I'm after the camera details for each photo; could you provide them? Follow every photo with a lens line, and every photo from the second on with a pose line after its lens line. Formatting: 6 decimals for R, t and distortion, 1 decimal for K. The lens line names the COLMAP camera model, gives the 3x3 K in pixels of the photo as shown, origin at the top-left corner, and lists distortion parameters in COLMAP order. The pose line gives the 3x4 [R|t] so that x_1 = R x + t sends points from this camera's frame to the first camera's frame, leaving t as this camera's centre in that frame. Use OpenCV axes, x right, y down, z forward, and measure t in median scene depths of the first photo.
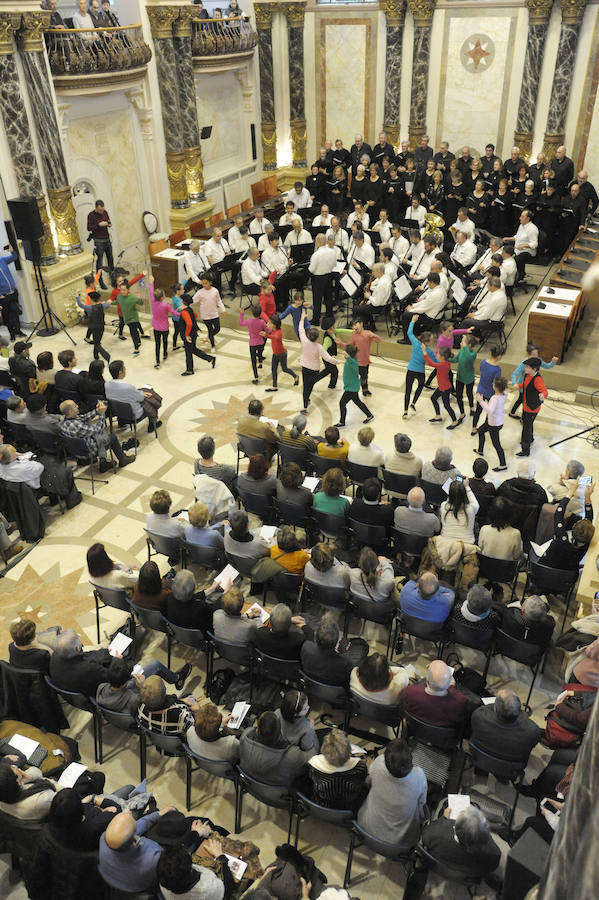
lens RADIAL K [[717.1, 0, 299.4], [0, 717.1, 448.7], [0, 0, 1]] dist [-0.045553, 0.060206]
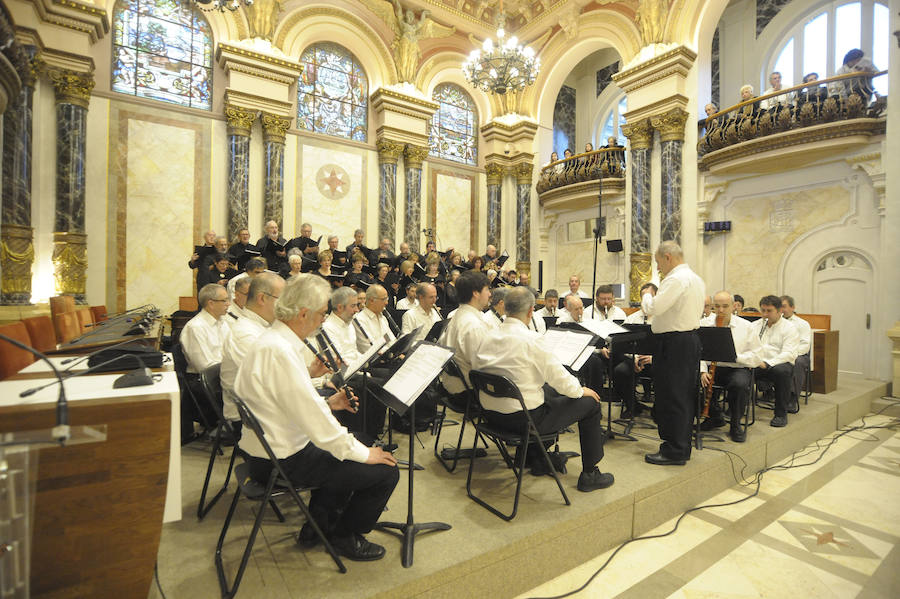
lens RADIAL K [[440.0, 0, 446.0], [0, 440.0, 300.0], [0, 0, 1]] dist [-0.056243, 0.017643]
pose [[0.494307, 0.021004, 0.869033, -0.271054], [0.441559, 0.855065, -0.271826, -0.259577], [-0.748789, 0.518095, 0.413391, 1.013782]]
